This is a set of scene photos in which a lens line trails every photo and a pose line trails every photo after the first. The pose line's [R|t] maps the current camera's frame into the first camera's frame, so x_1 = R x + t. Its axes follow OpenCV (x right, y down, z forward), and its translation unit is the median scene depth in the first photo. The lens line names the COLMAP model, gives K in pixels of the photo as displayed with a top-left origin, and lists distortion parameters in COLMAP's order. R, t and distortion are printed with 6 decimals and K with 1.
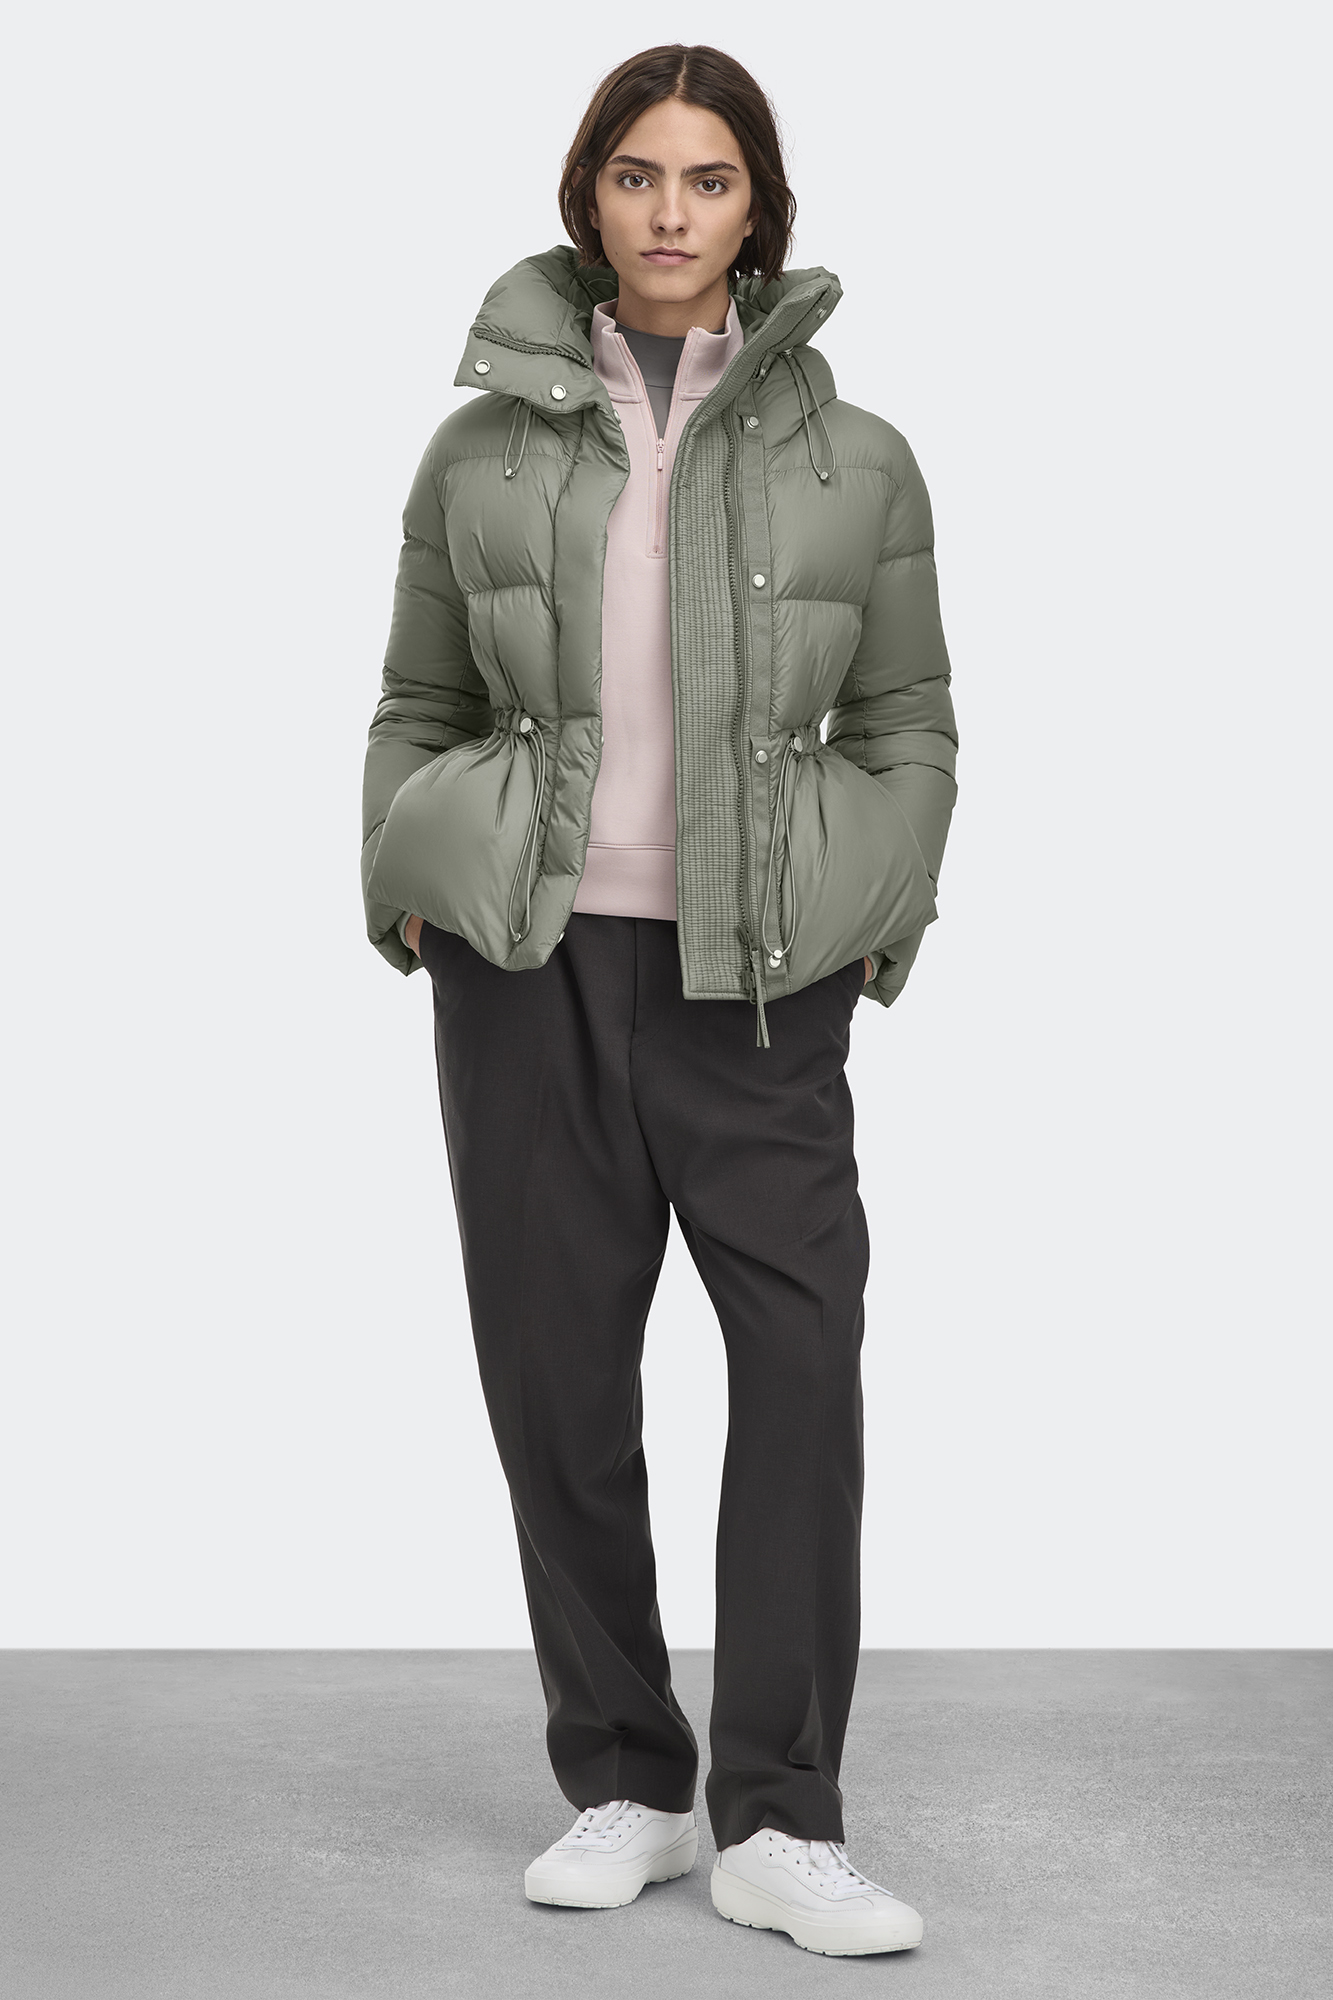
lens RADIAL K [[12375.1, 0, 666.5], [0, 12375.1, 1000.0], [0, 0, 1]] dist [0.034907, 5.622194]
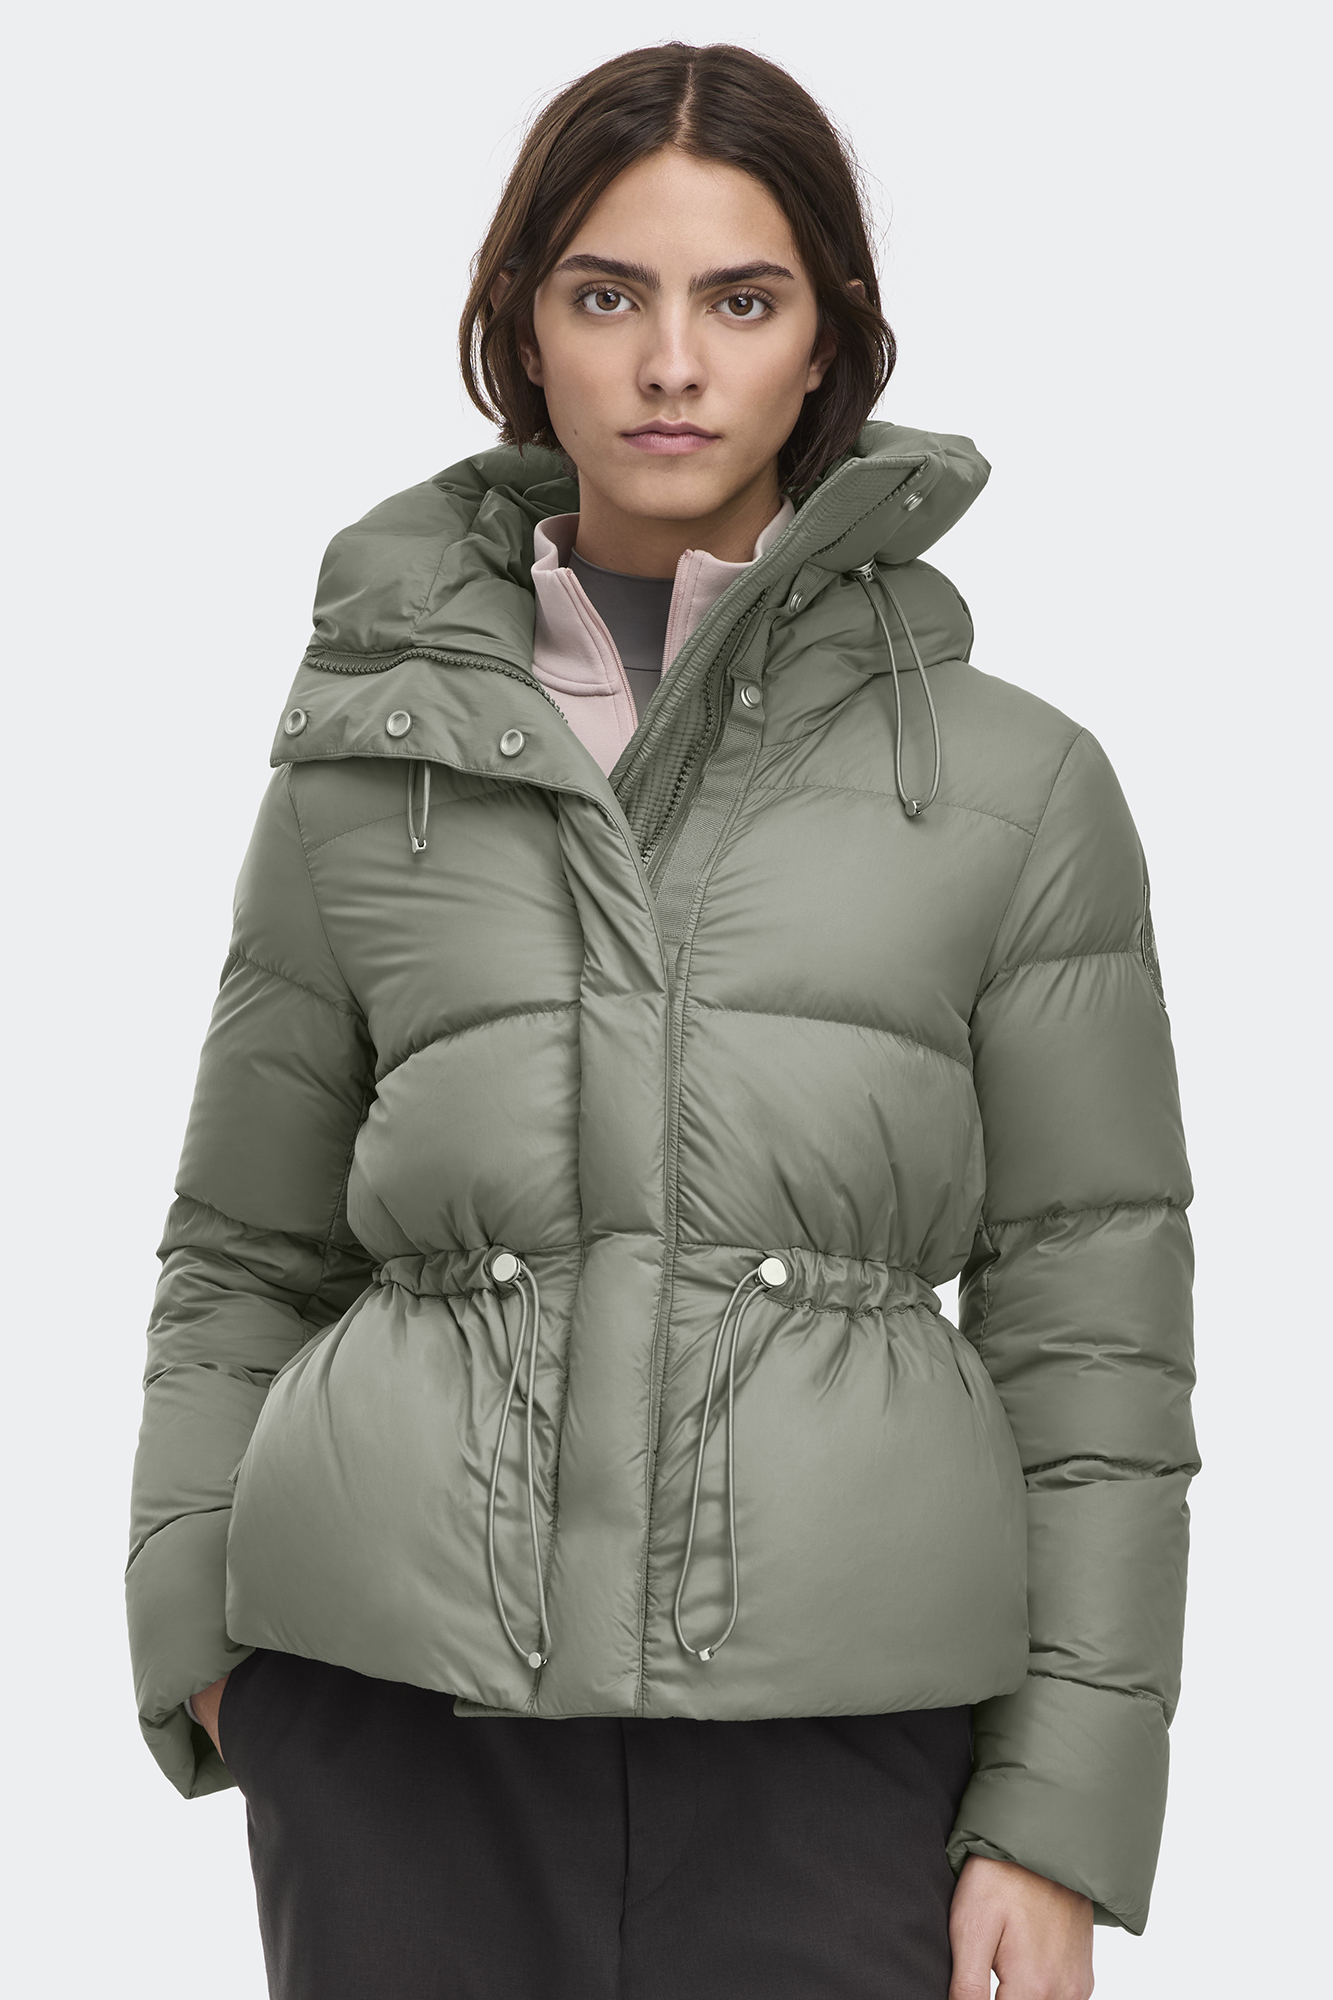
lens RADIAL K [[12375.1, 0, 666.5], [0, 12375.1, 1000.0], [0, 0, 1]] dist [0.034907, 5.622194]
pose [[0.999543, -0.023217, -0.019343, 0.010024], [0.022528, 0.999129, -0.035136, -0.015998], [0.020142, 0.034685, 0.999195, 0.454525]]
